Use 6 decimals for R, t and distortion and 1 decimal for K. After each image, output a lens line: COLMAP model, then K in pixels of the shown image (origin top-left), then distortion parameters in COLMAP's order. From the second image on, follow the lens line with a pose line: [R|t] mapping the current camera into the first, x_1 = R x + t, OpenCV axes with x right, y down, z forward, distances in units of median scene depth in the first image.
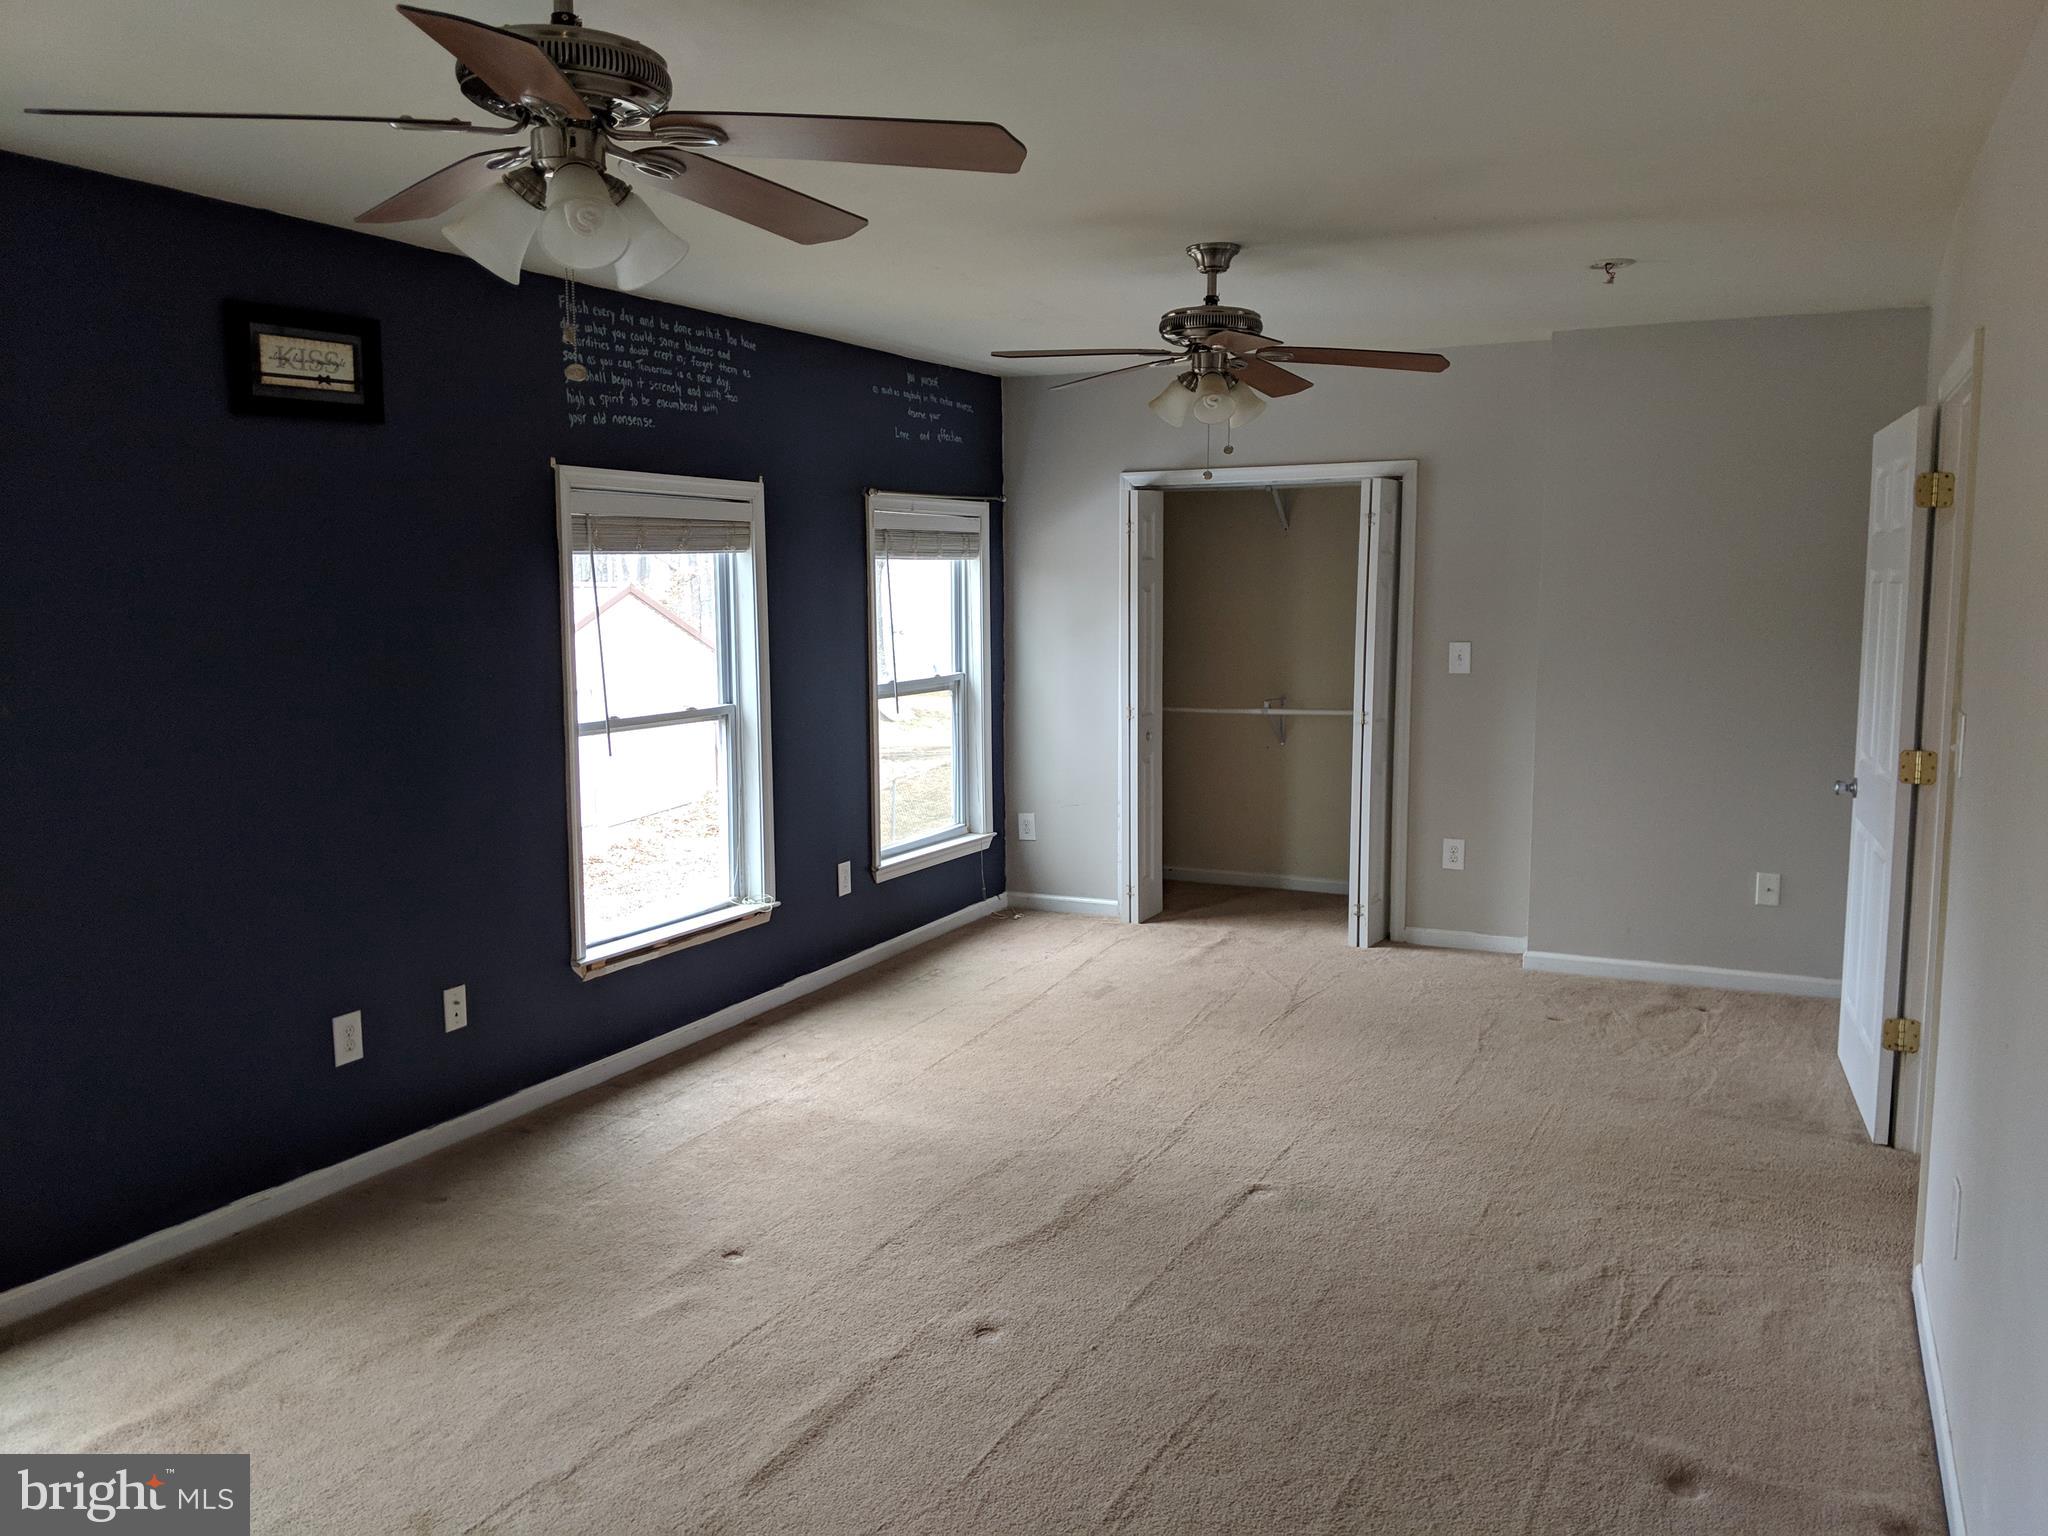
lens RADIAL K [[1627.4, 0, 1026.5], [0, 1627.4, 780.1], [0, 0, 1]] dist [0.108144, -0.181745]
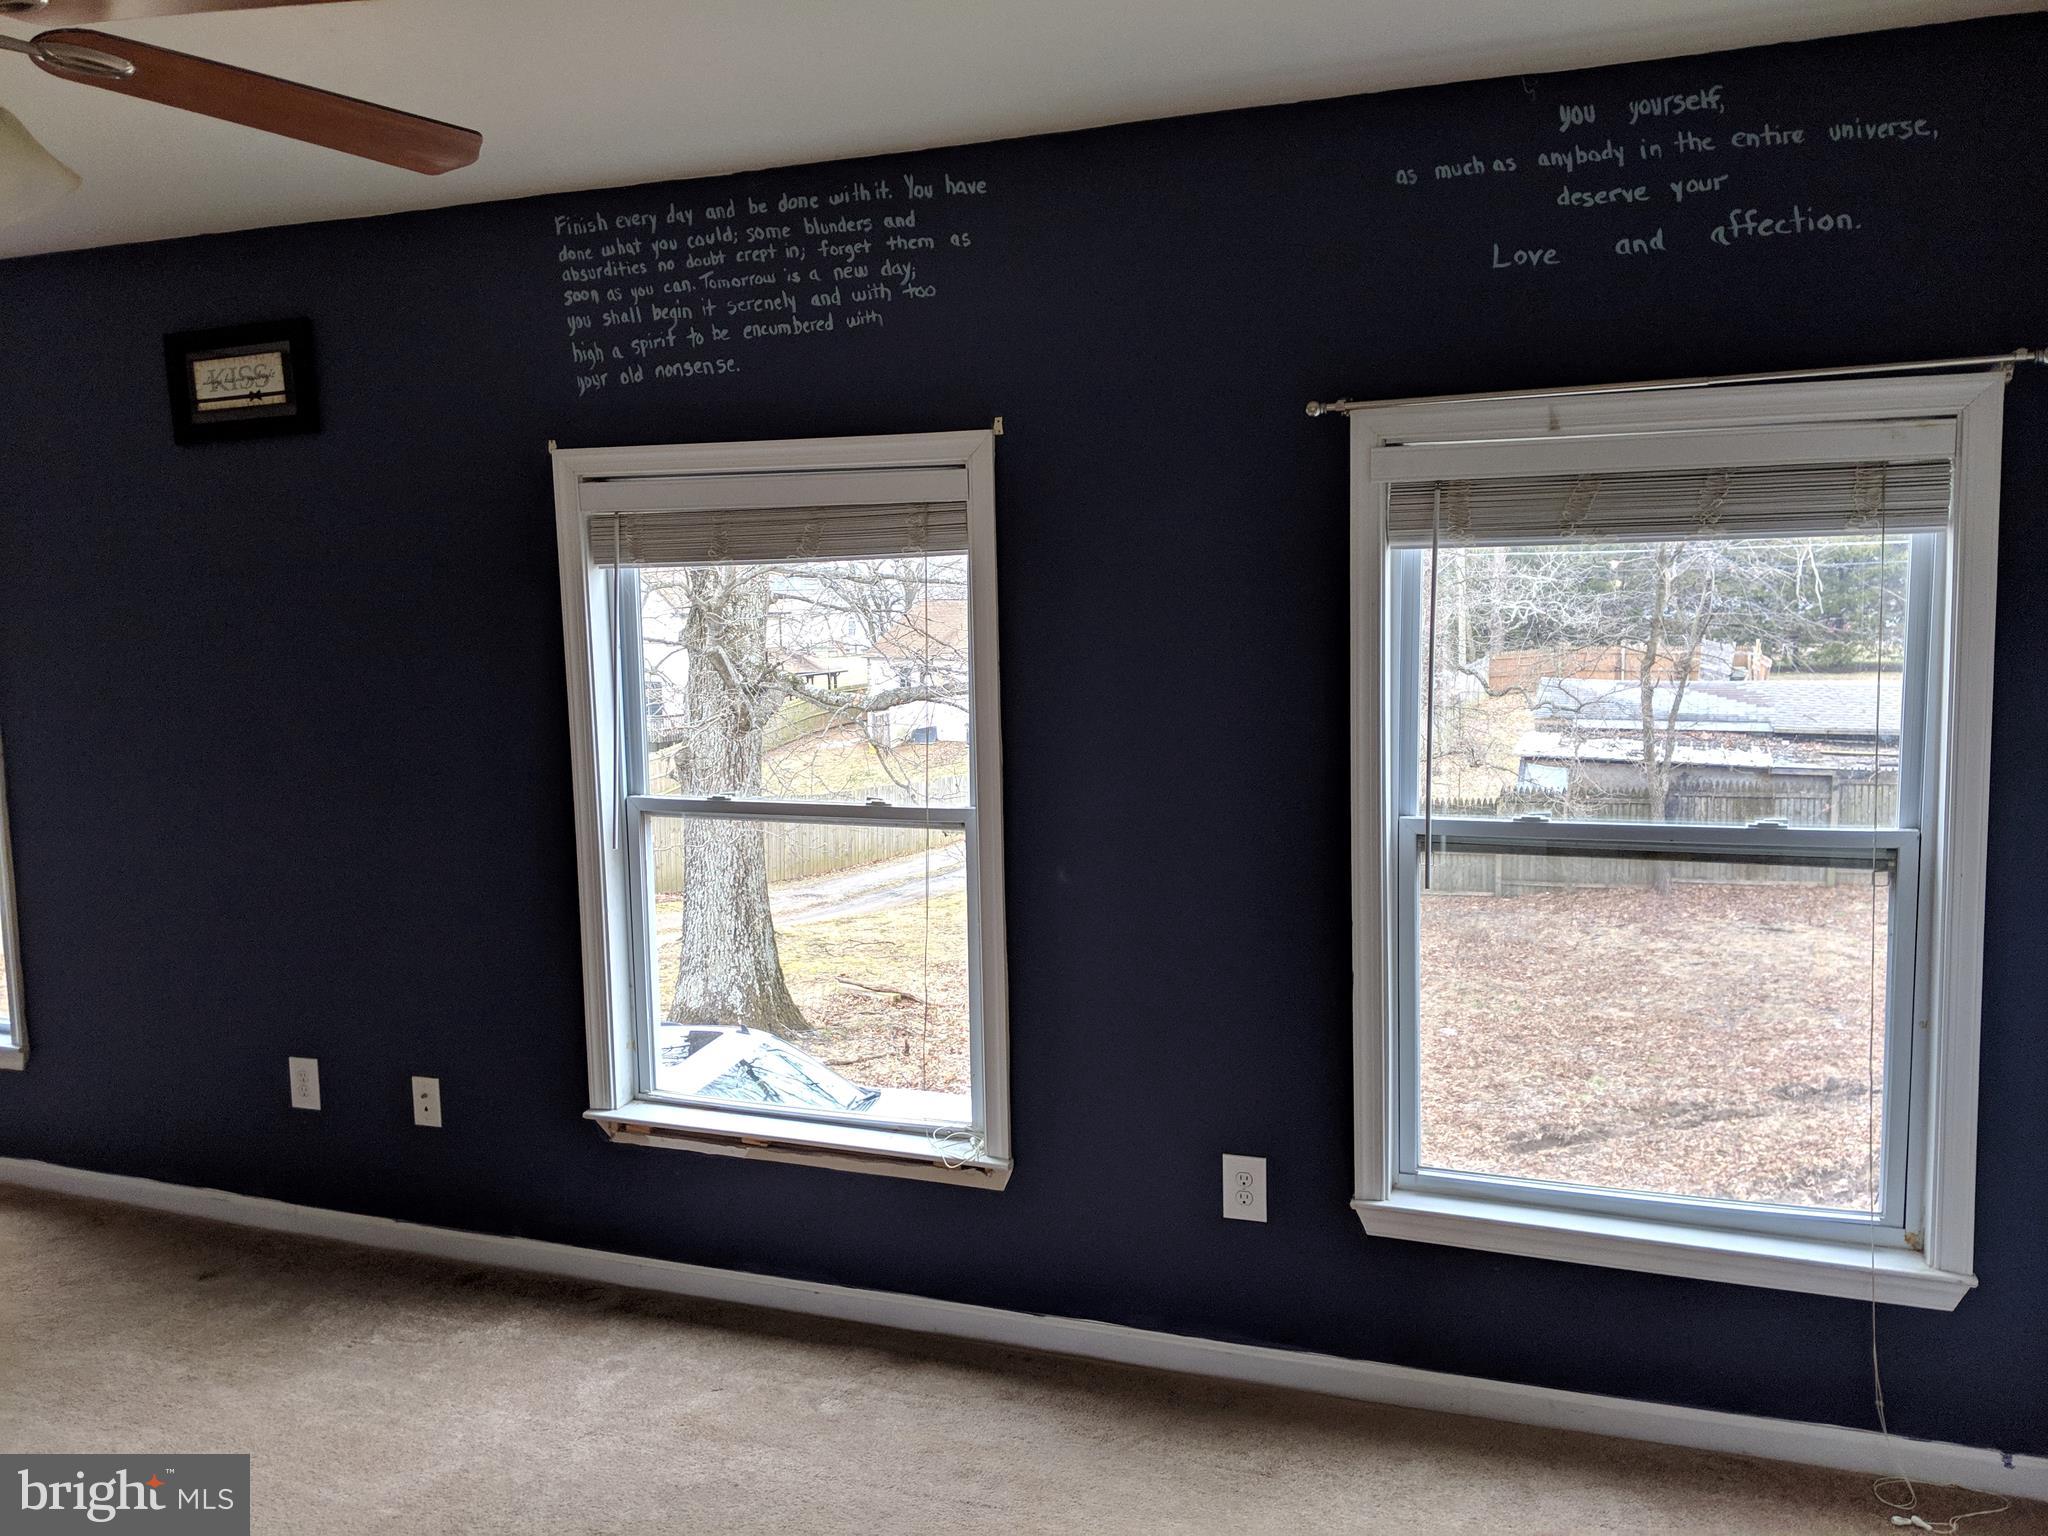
lens RADIAL K [[1616.8, 0, 1020.0], [0, 1616.8, 771.5], [0, 0, 1]] dist [0.084891, -0.144554]
pose [[0.090324, 0.114855, -0.989267, 0.513304], [-0.111413, 0.988258, 0.104565, -0.157763], [0.989661, 0.100772, 0.102060, 1.221100]]
